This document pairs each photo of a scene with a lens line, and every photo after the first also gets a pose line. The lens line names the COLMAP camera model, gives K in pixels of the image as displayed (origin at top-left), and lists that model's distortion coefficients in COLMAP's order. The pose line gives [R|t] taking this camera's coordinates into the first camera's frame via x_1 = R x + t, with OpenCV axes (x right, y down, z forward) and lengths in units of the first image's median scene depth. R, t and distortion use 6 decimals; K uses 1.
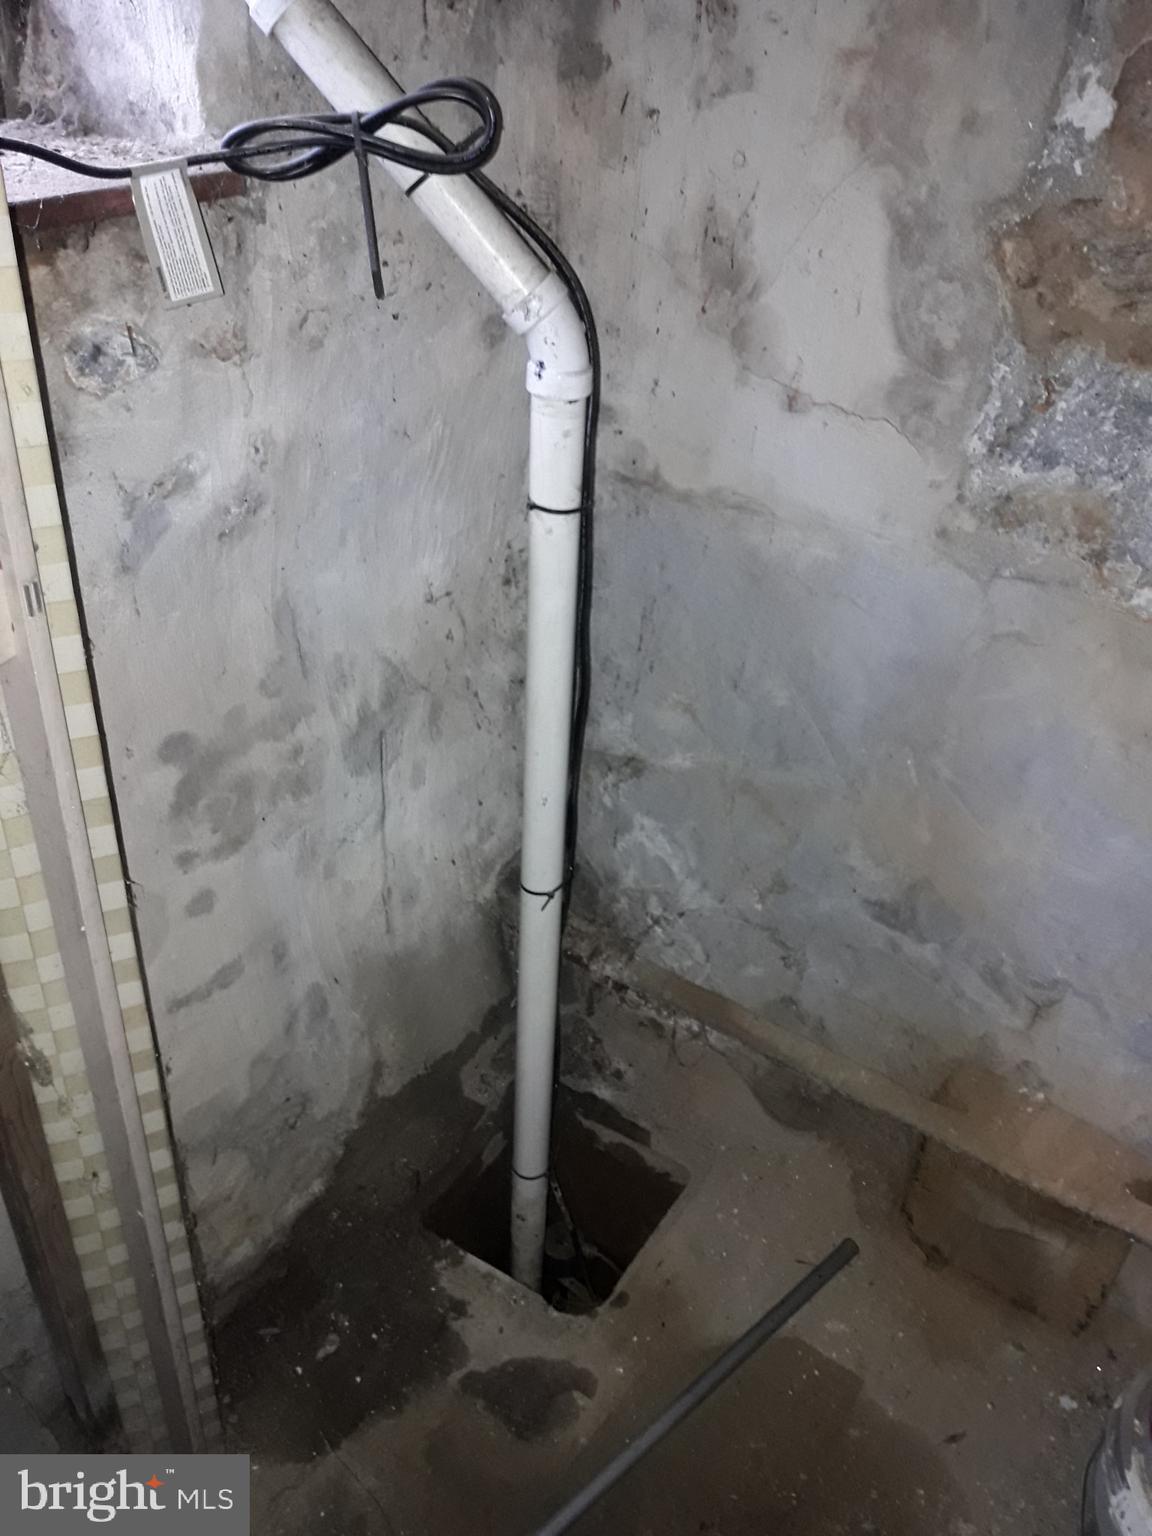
lens RADIAL K [[1232.8, 0, 583.7], [0, 1232.8, 752.6], [0, 0, 1]] dist [0.162986, -0.386735]
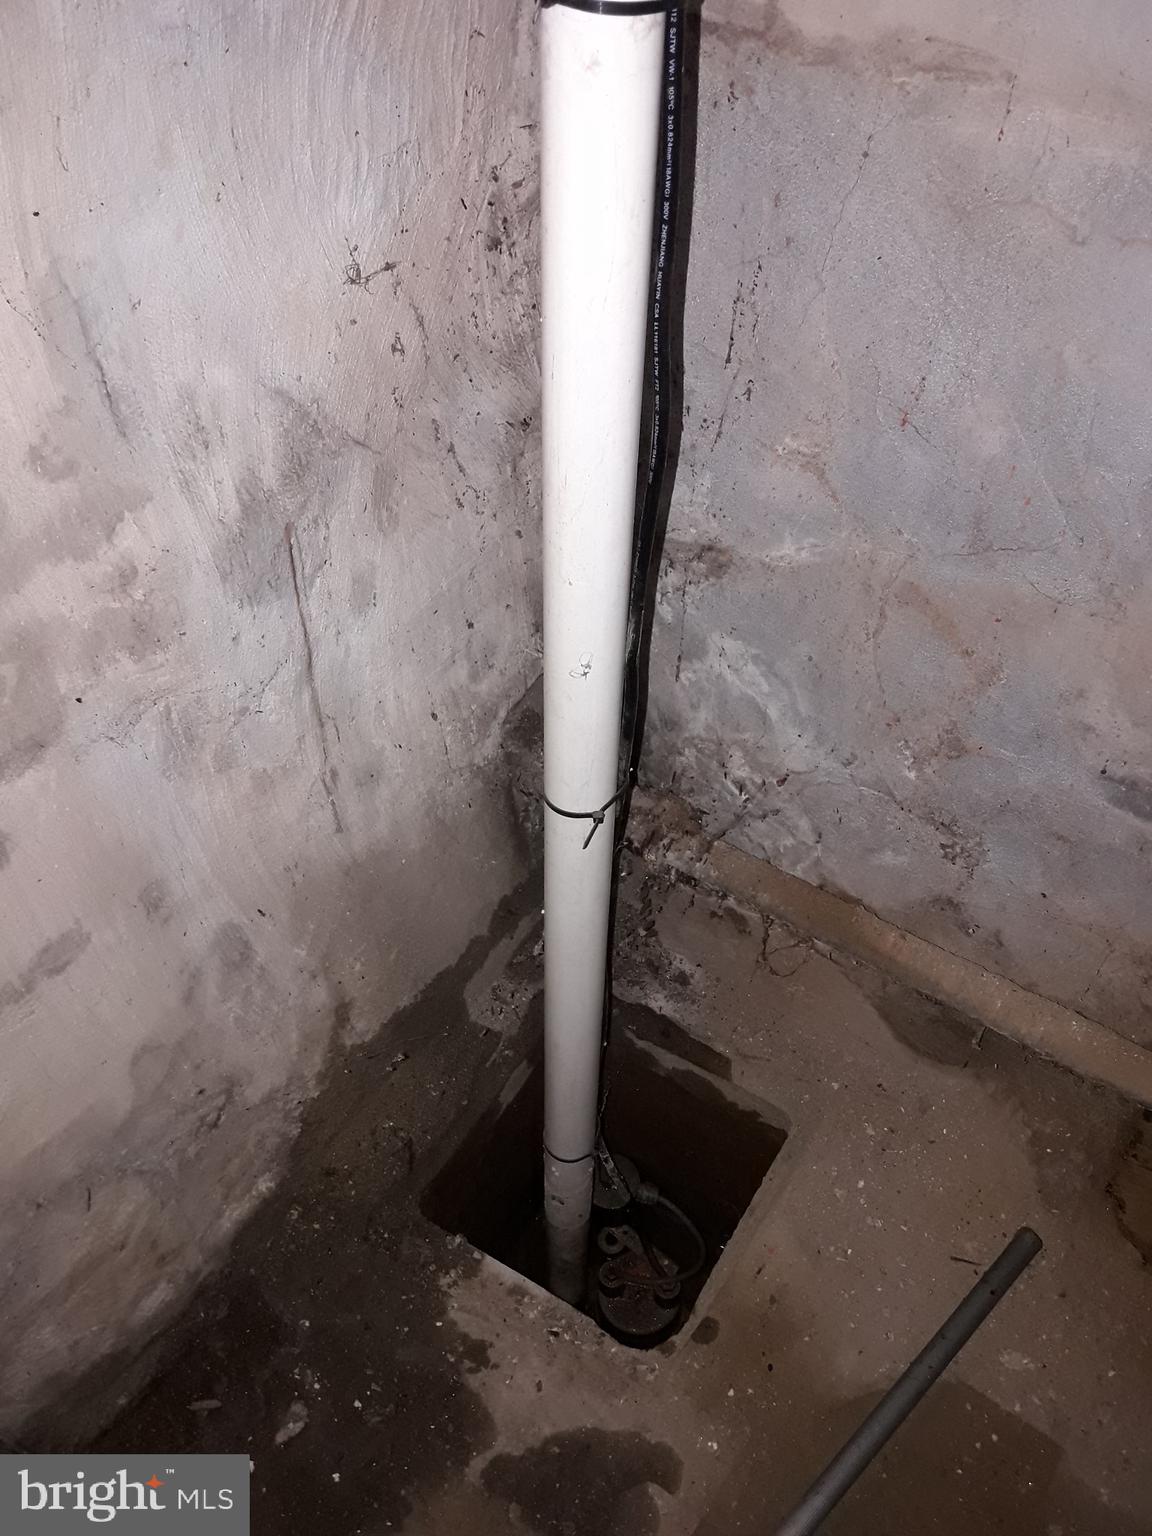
lens RADIAL K [[1359.3, 0, 596.5], [0, 1359.3, 788.6], [0, 0, 1]] dist [0.163623, -0.420725]
pose [[0.999463, -0.032641, -0.002984, -0.020031], [0.032528, 0.976552, 0.212811, -0.025435], [-0.004033, -0.212794, 0.977089, 0.309265]]
